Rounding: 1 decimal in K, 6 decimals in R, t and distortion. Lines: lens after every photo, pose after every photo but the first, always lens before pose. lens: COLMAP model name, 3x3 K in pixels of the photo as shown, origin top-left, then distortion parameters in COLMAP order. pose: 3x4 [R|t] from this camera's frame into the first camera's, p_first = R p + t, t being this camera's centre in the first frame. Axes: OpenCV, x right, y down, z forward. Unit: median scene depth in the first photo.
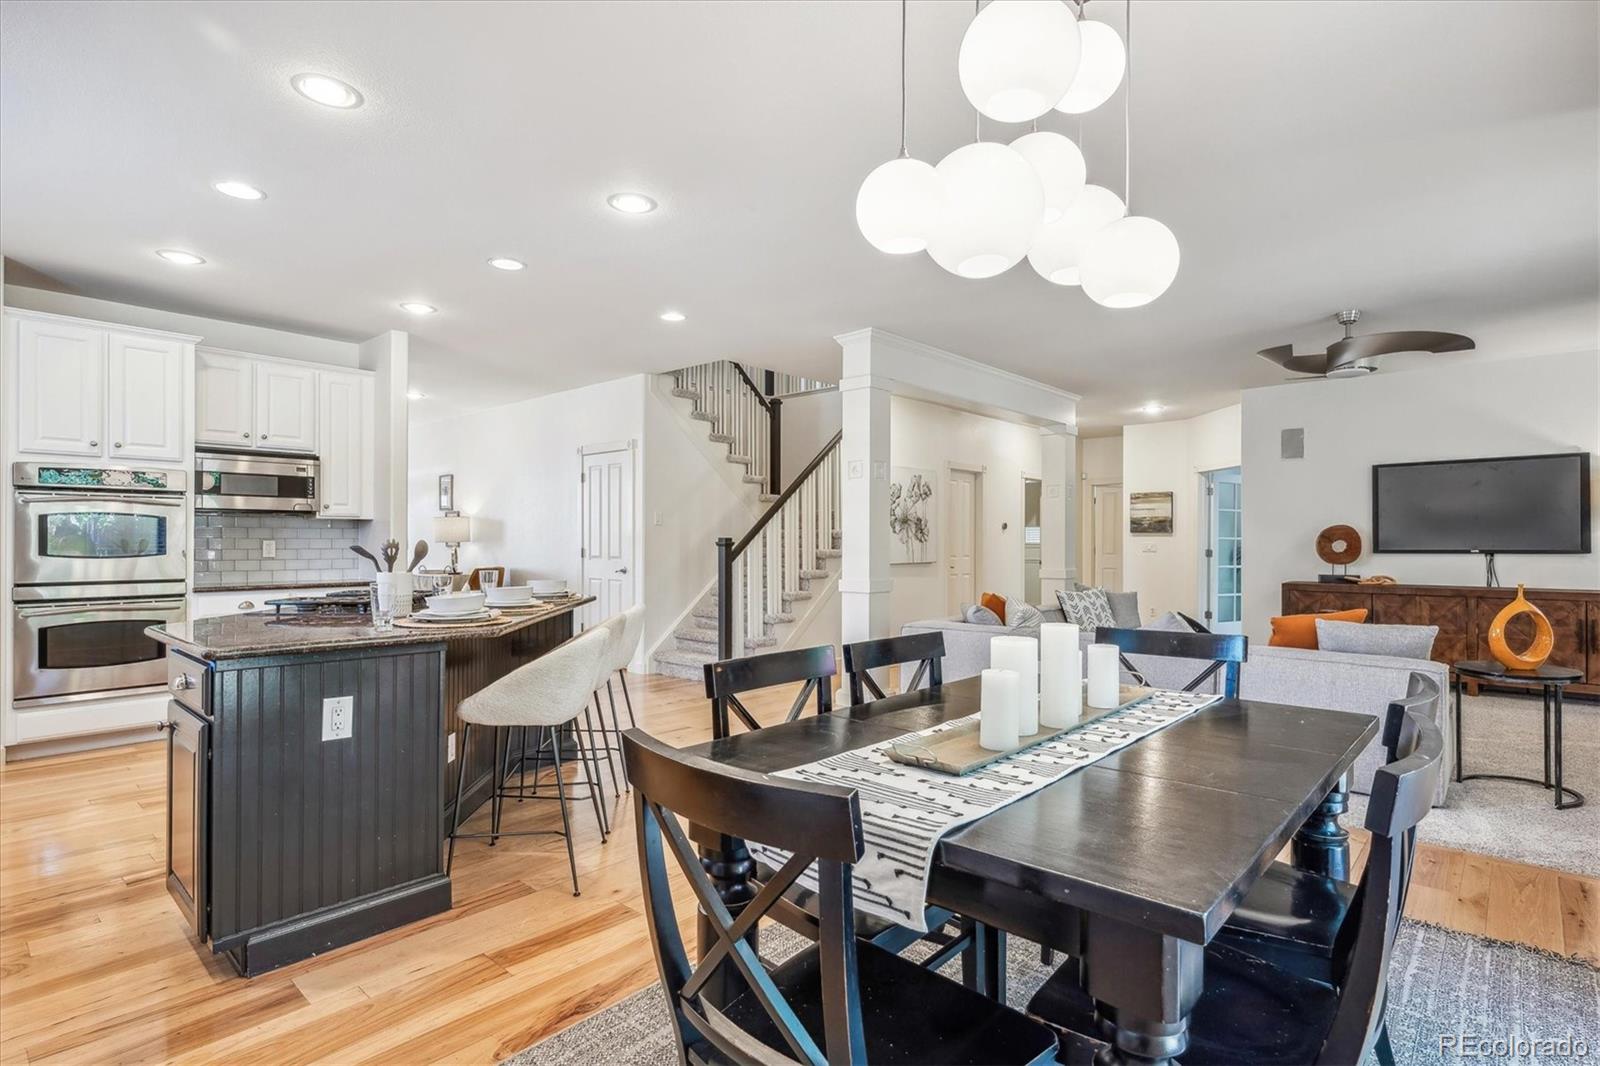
lens RADIAL K [[805.1, 0, 800.0], [0, 805.1, 540.2], [0, 0, 1]] dist [-0.000606, -0.000788]
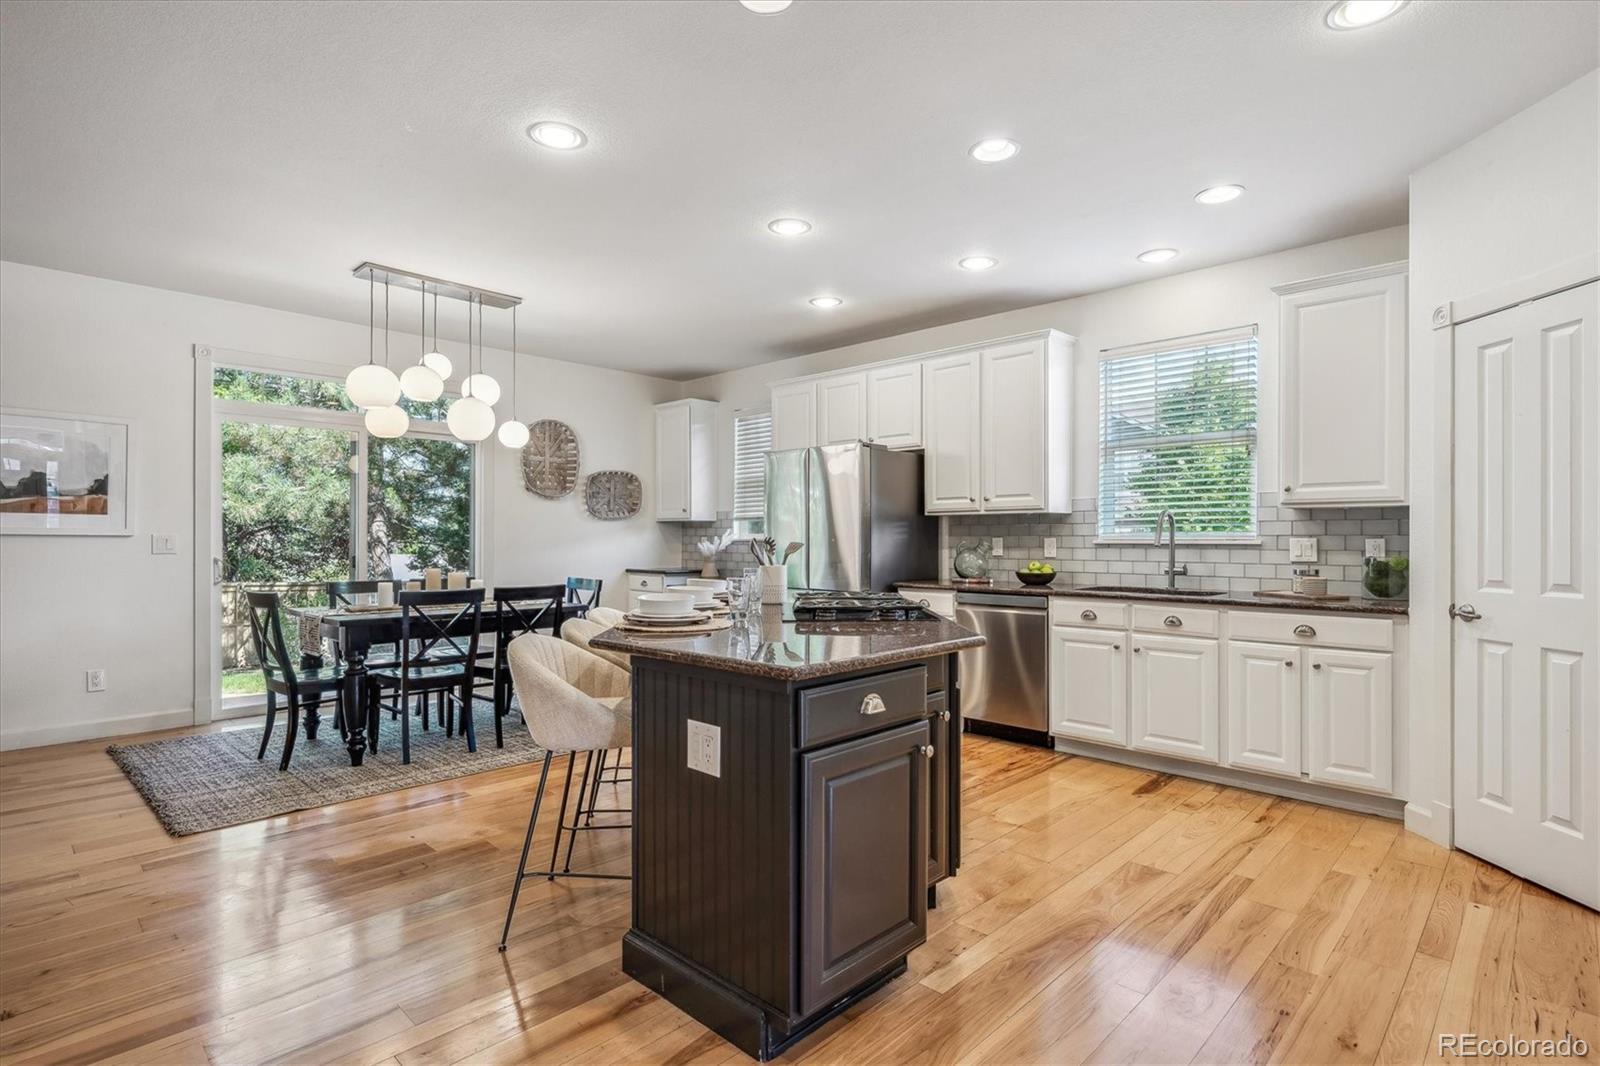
lens RADIAL K [[805.1, 0, 800.0], [0, 805.1, 540.2], [0, 0, 1]] dist [-0.000606, -0.000788]
pose [[-0.999233, -0.004002, 0.038956, -0.341177], [-0.003978, 0.999992, 0.000704, -0.000041], [-0.038958, 0.000548, -0.999241, 1.258165]]
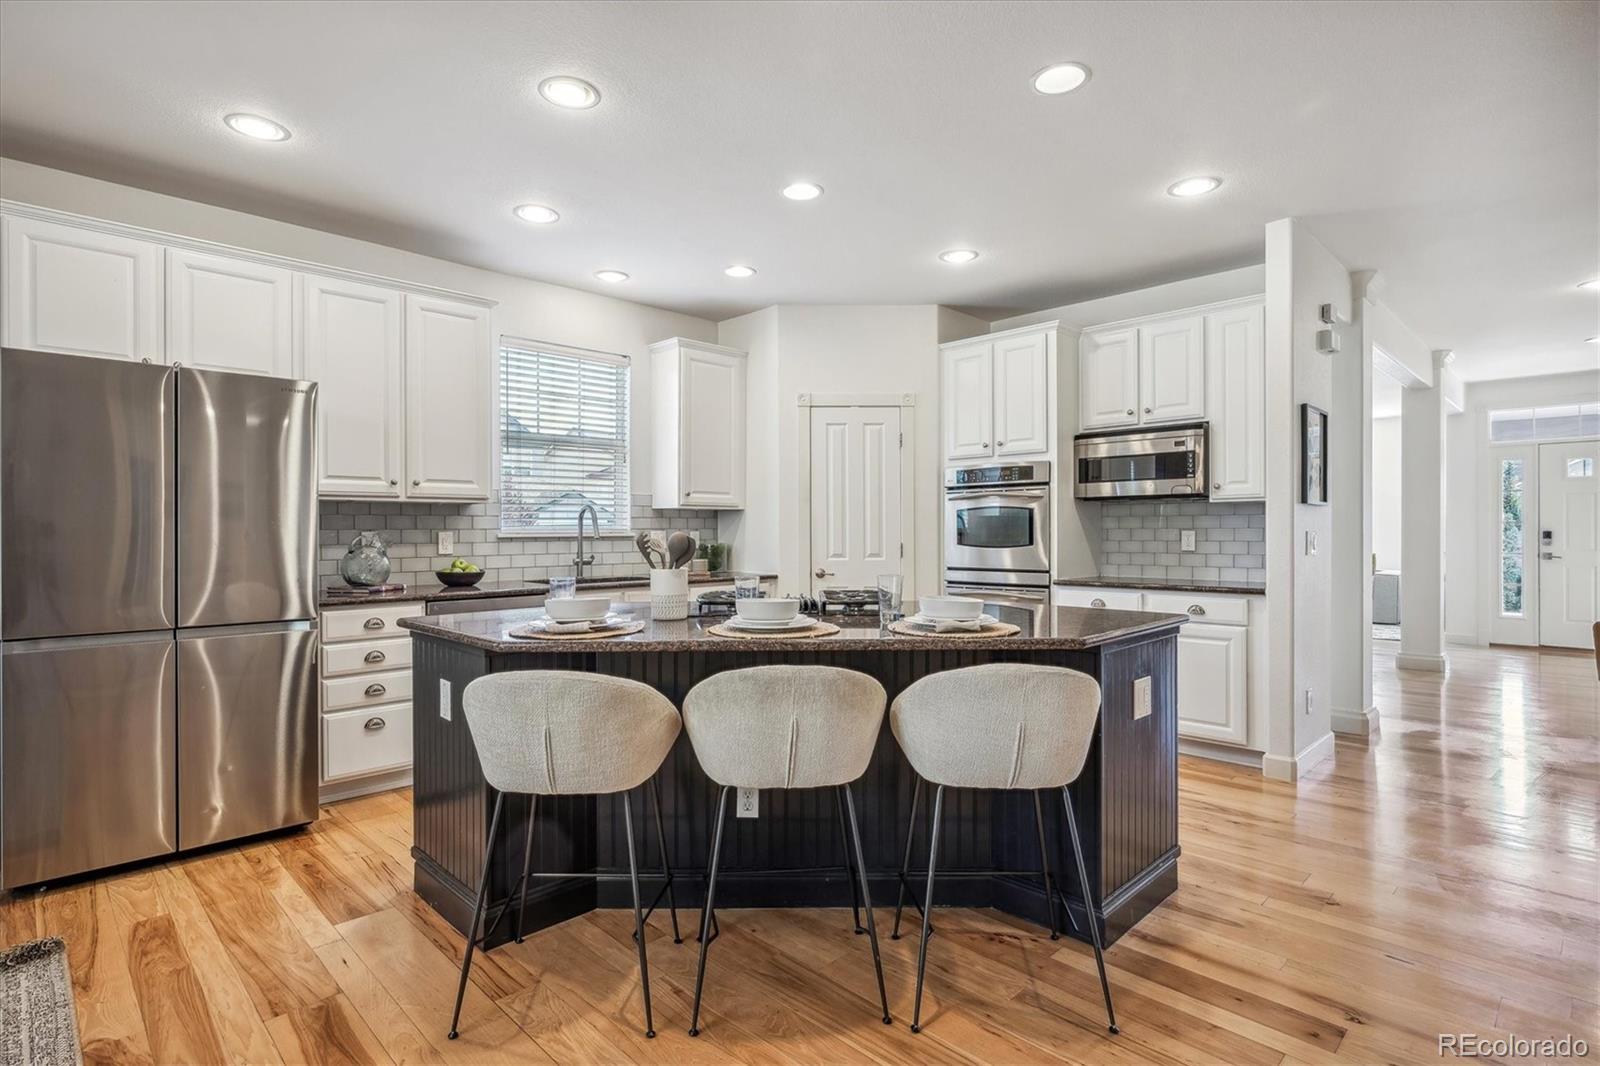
lens RADIAL K [[798.9, 0, 808.3], [0, 798.9, 536.7], [0, 0, 1]] dist [0.000555, 0.001145]
pose [[-0.049910, 0.005135, -0.998741, 0.210350], [0.006143, 0.999969, 0.004834, 0.000157], [0.998735, -0.005894, -0.049940, 0.697558]]
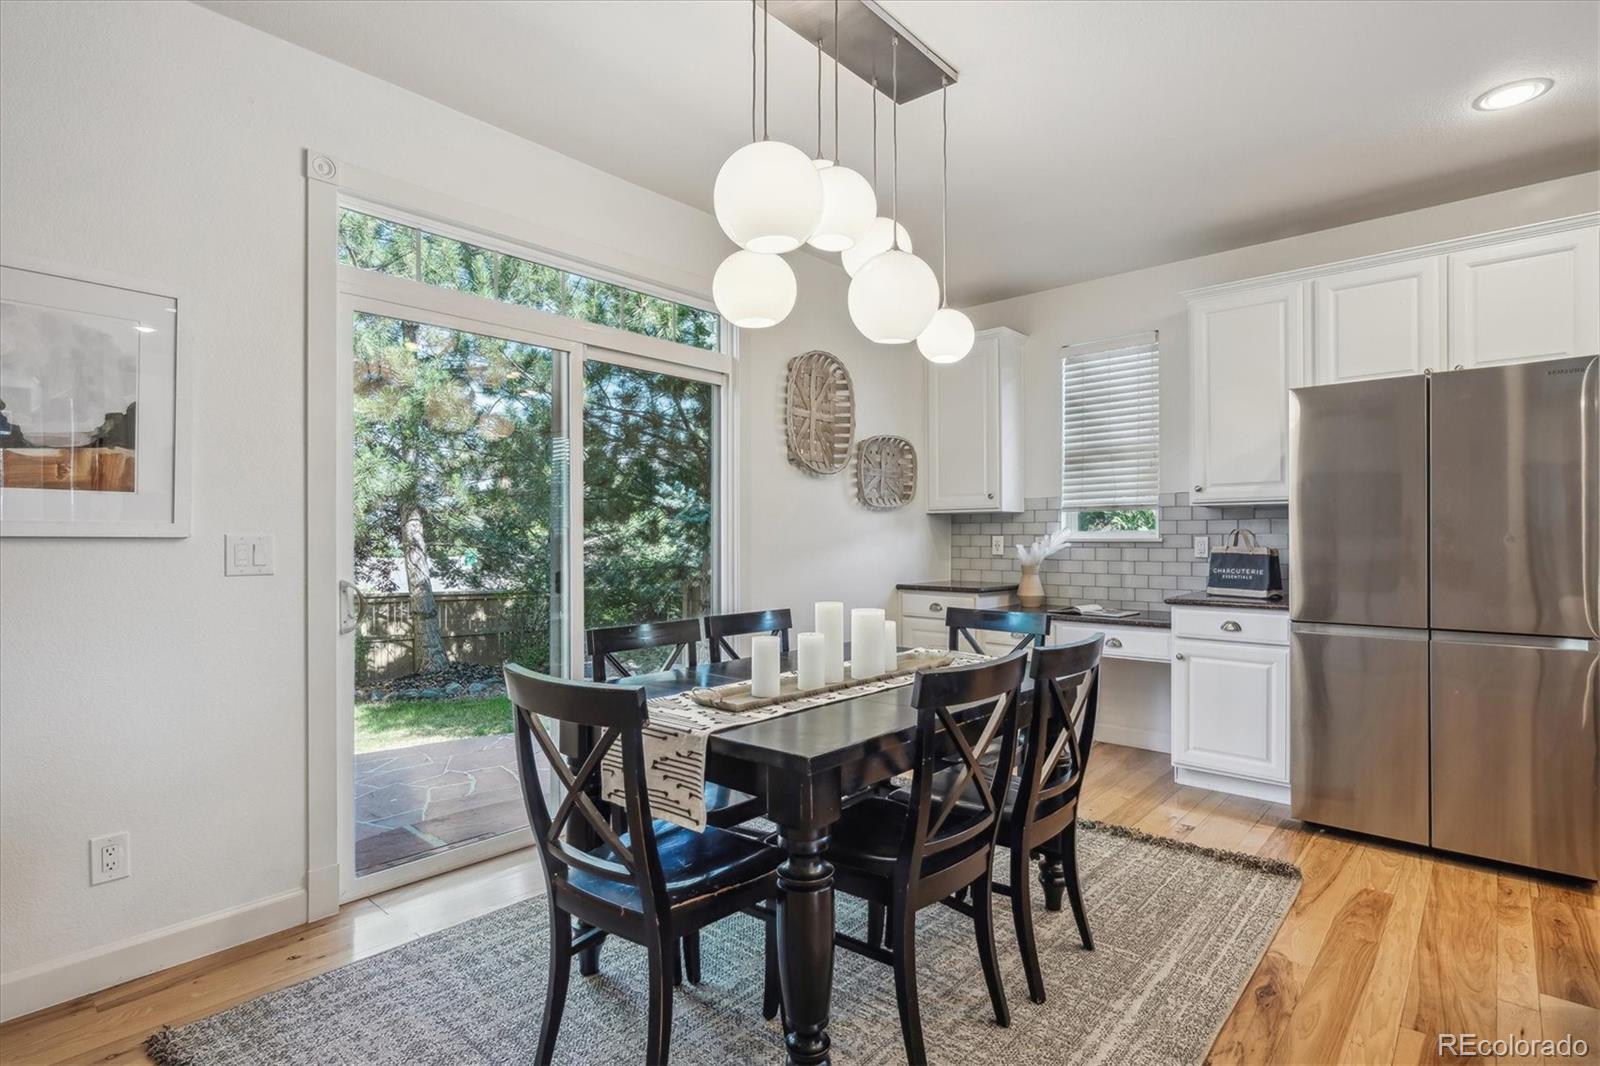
lens RADIAL K [[805.1, 0, 800.0], [0, 805.1, 540.2], [0, 0, 1]] dist [-0.000606, -0.000788]
pose [[-0.999992, 0.001008, -0.003952, 0.132015], [0.001004, 0.999999, 0.000840, -0.000459], [0.003953, 0.000836, -0.999992, 0.798964]]
